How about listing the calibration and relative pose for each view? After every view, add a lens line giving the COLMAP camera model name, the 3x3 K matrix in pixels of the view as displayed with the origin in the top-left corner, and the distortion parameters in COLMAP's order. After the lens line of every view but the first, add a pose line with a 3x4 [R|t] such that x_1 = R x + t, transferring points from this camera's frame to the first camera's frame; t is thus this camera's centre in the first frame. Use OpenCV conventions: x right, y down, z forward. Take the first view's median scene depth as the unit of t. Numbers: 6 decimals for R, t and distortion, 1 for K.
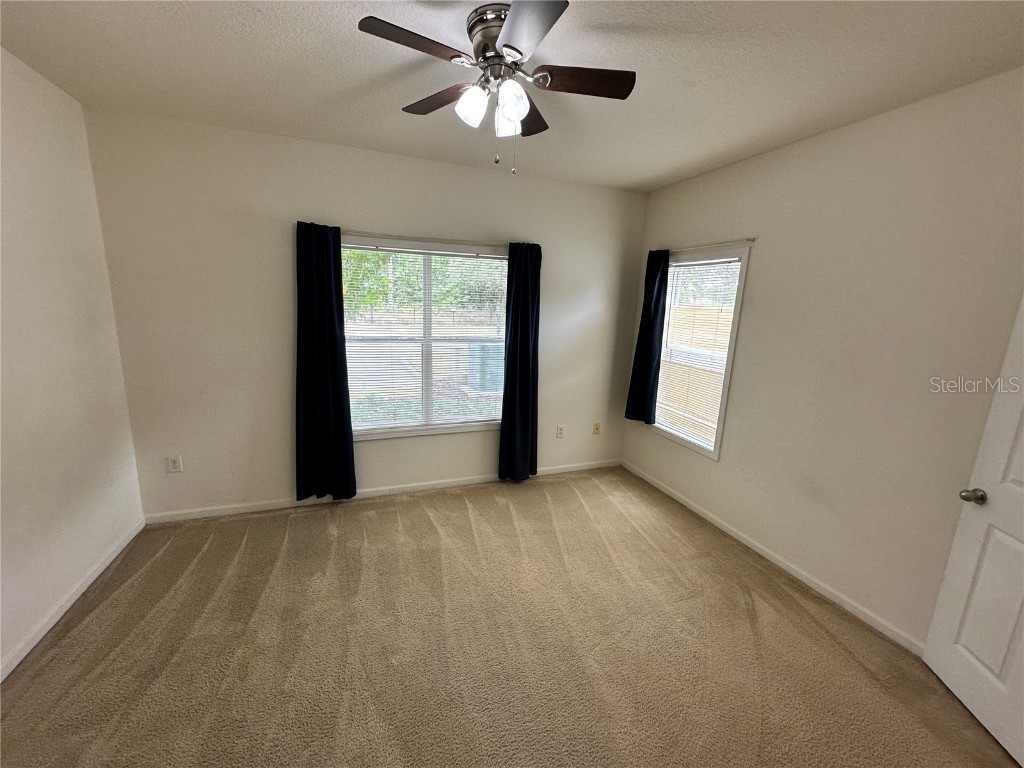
lens RADIAL K [[408.9, 0, 510.8], [0, 408.9, 382.6], [0, 0, 1]] dist [-0.001611, 0.000698]
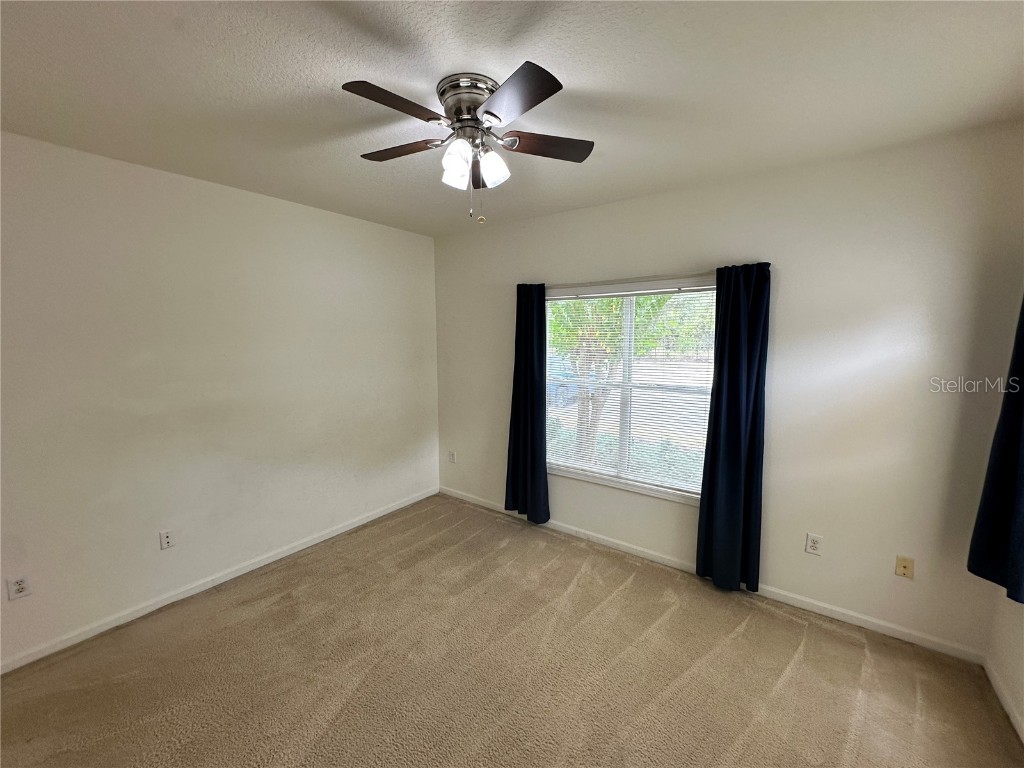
lens RADIAL K [[408.9, 0, 510.8], [0, 408.9, 382.6], [0, 0, 1]] dist [-0.001611, 0.000698]
pose [[0.544556, 0.058456, -0.836685, 0.447375], [-0.142448, 0.989521, -0.023578, -0.053766], [0.826539, 0.132023, 0.547177, 0.281166]]
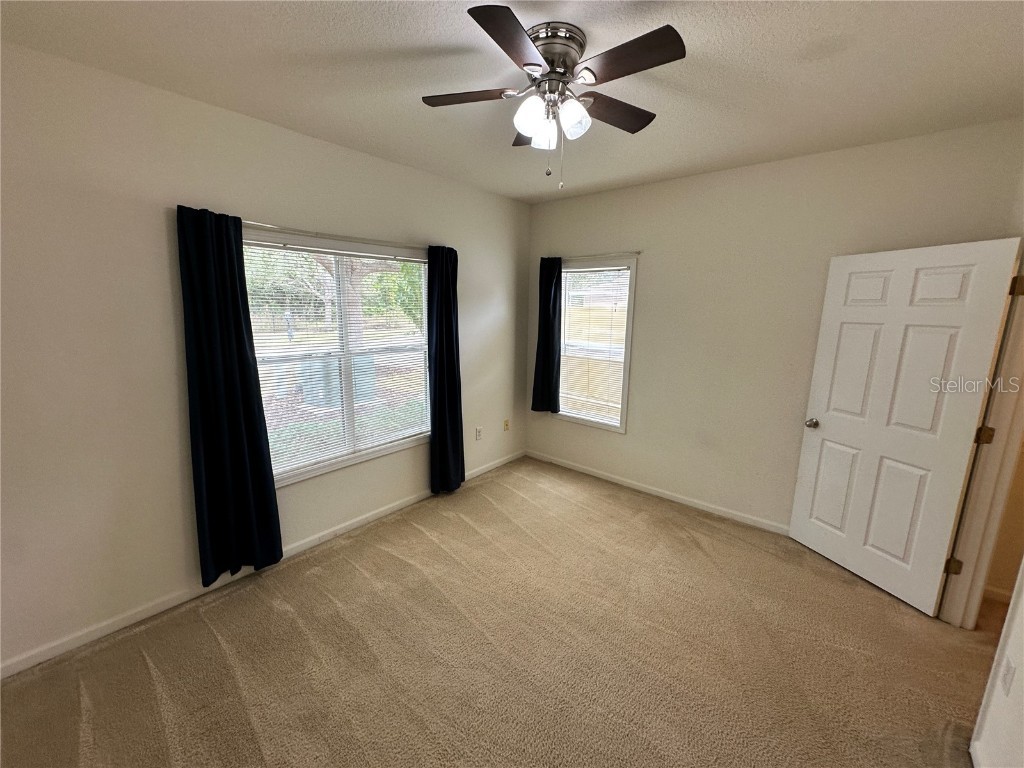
lens RADIAL K [[408.9, 0, 510.8], [0, 408.9, 382.6], [0, 0, 1]] dist [-0.001611, 0.000698]
pose [[0.874211, -0.115354, 0.471645, -0.322547], [0.114990, 0.992922, 0.029709, -0.031691], [-0.471734, 0.028262, 0.881288, 0.078959]]
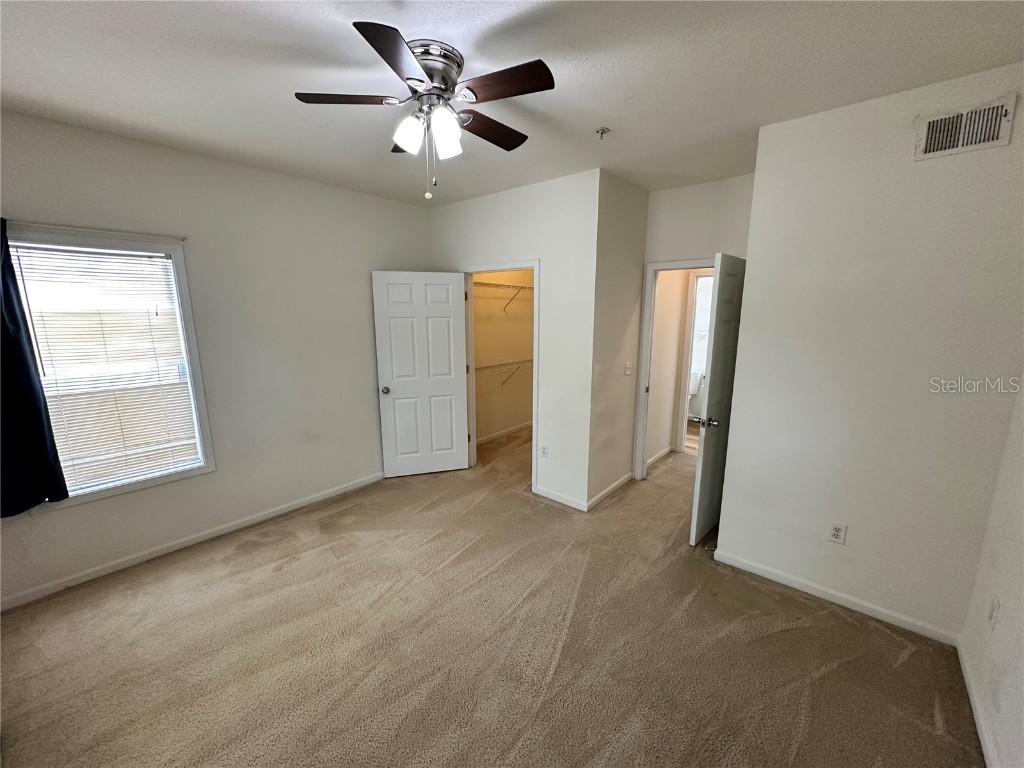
lens RADIAL K [[408.9, 0, 510.8], [0, 408.9, 382.6], [0, 0, 1]] dist [-0.001611, 0.000698]
pose [[-0.468206, -0.196813, 0.861422, -0.556206], [0.158759, 0.940278, 0.301119, -0.165670], [-0.869240, 0.277745, -0.408998, 0.684757]]
